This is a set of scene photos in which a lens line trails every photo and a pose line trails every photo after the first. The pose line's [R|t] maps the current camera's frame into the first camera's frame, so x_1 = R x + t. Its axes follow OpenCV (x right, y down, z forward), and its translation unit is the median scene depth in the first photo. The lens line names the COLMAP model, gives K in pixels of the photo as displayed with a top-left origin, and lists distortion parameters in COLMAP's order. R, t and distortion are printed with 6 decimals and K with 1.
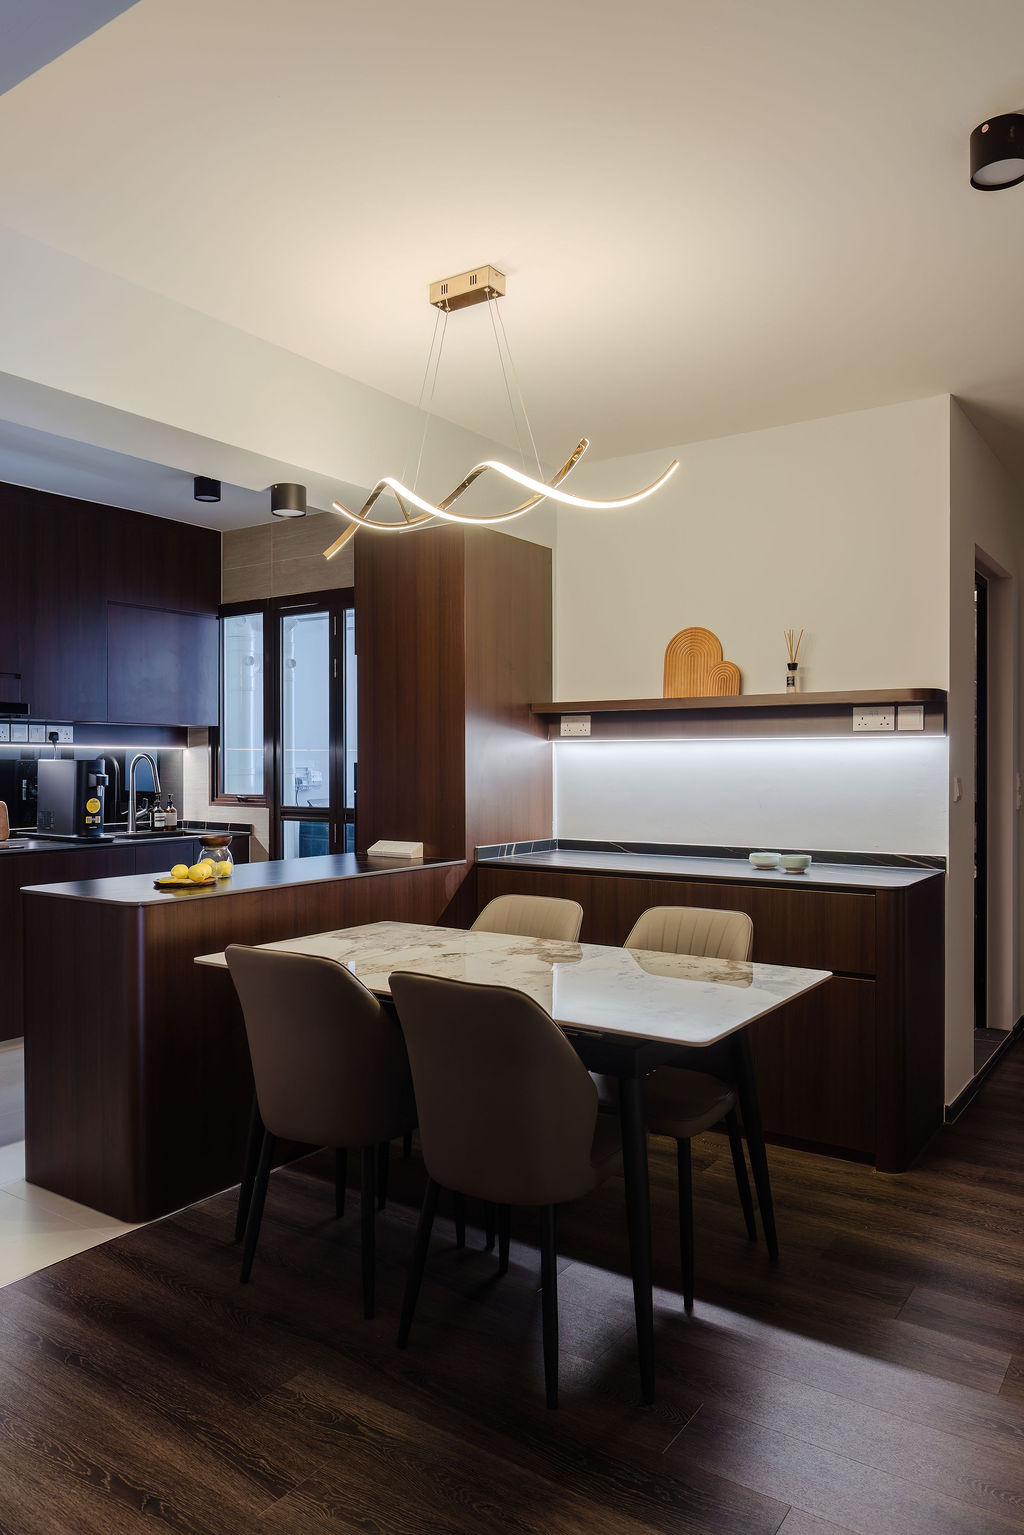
lens RADIAL K [[1031.9, 0, 515.5], [0, 1031.9, 772.3], [0, 0, 1]] dist [-0.002932, -0.002933]
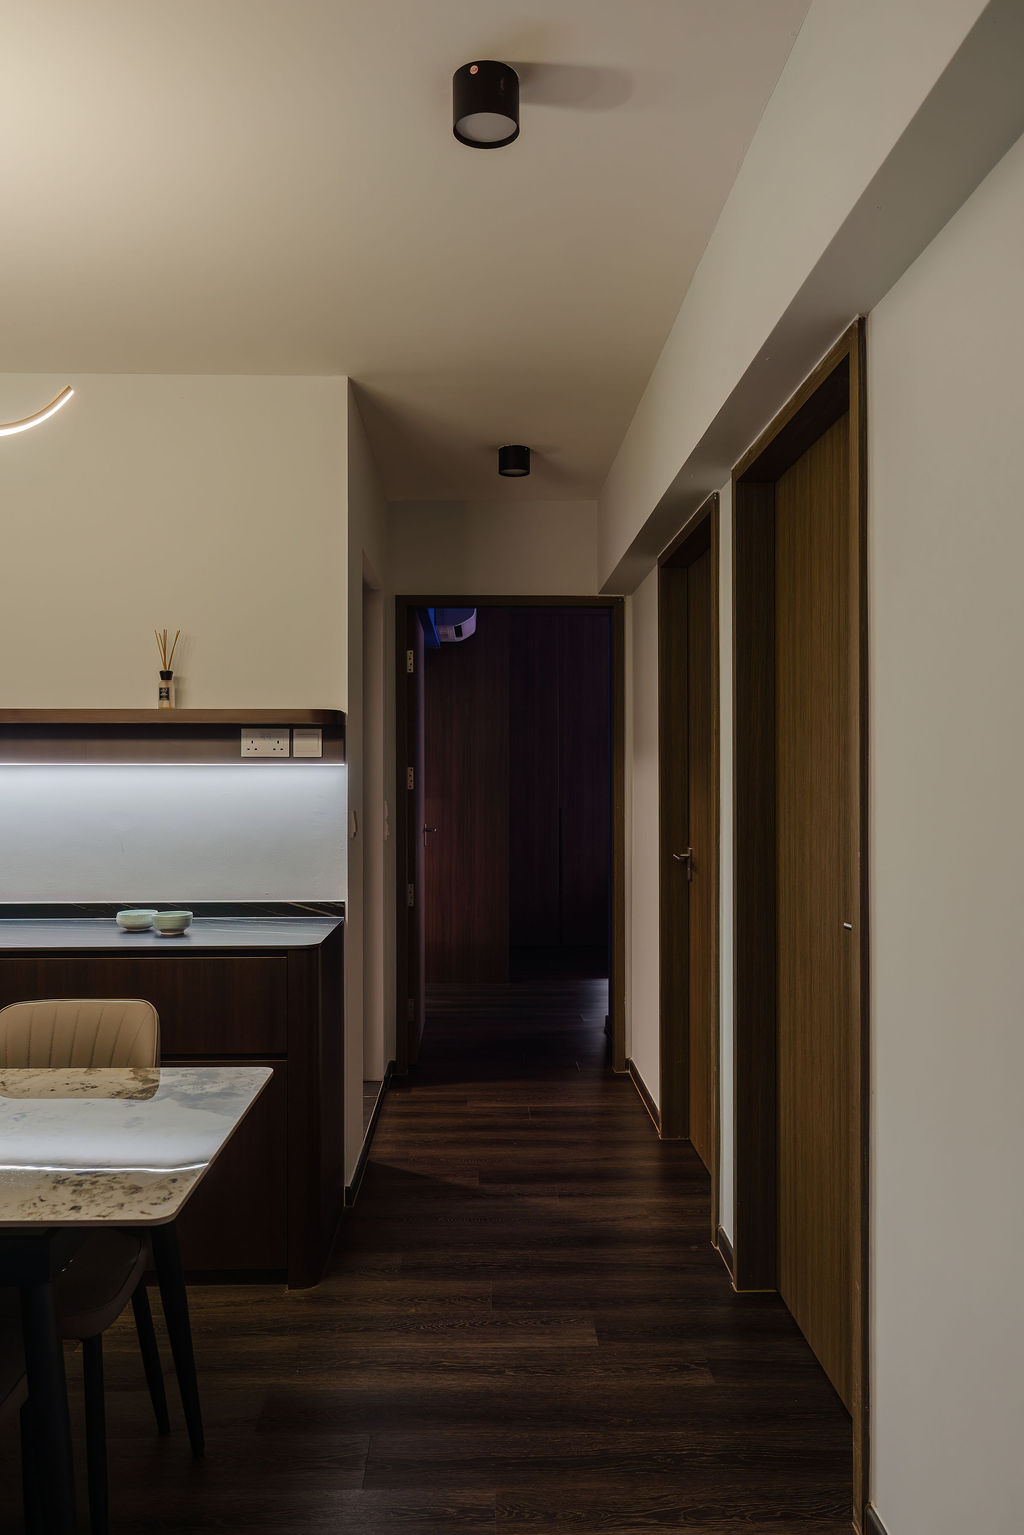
lens RADIAL K [[1166.0, 0, 510.2], [0, 1166.0, 773.6], [0, 0, 1]] dist [-0.002906, -0.002903]
pose [[0.810346, 0.002725, 0.585945, -0.049146], [0.004919, 0.999922, -0.011454, -0.015000], [-0.585931, 0.012164, 0.810270, 0.113208]]
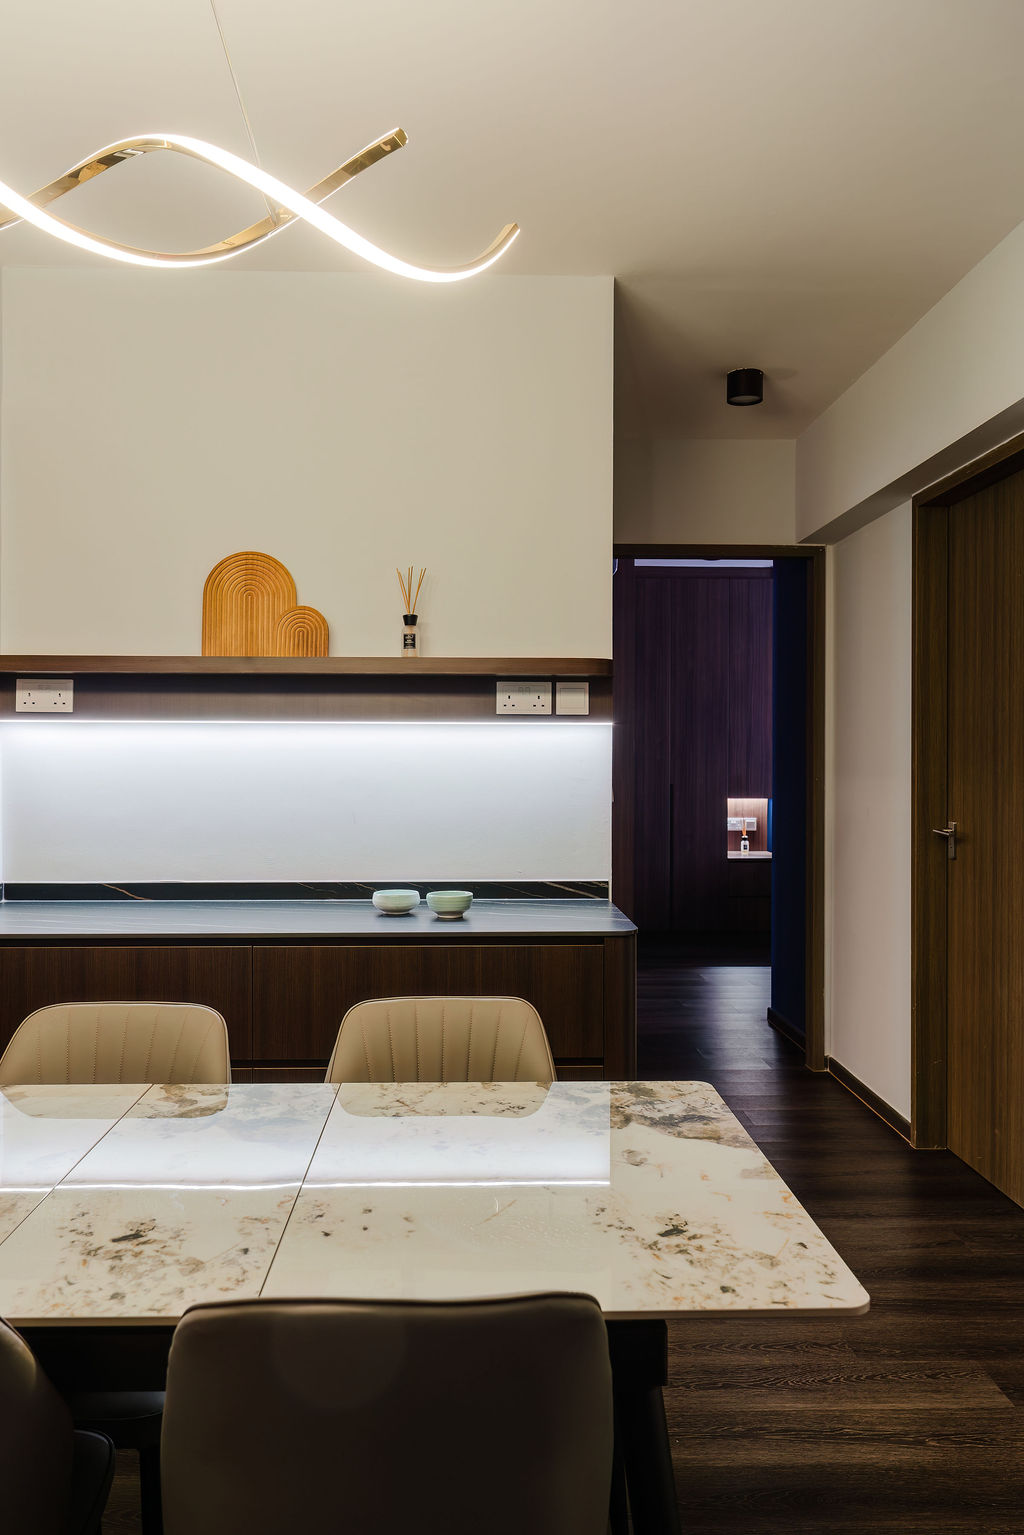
lens RADIAL K [[1193.8, 0, 510.5], [0, 1193.8, 767.2], [0, 0, 1]] dist [-0.001334, -0.000790]
pose [[0.806785, -0.000949, 0.590844, -0.162748], [0.002037, 0.999997, -0.001175, -0.001887], [-0.590842, 0.002152, 0.806785, 0.326781]]
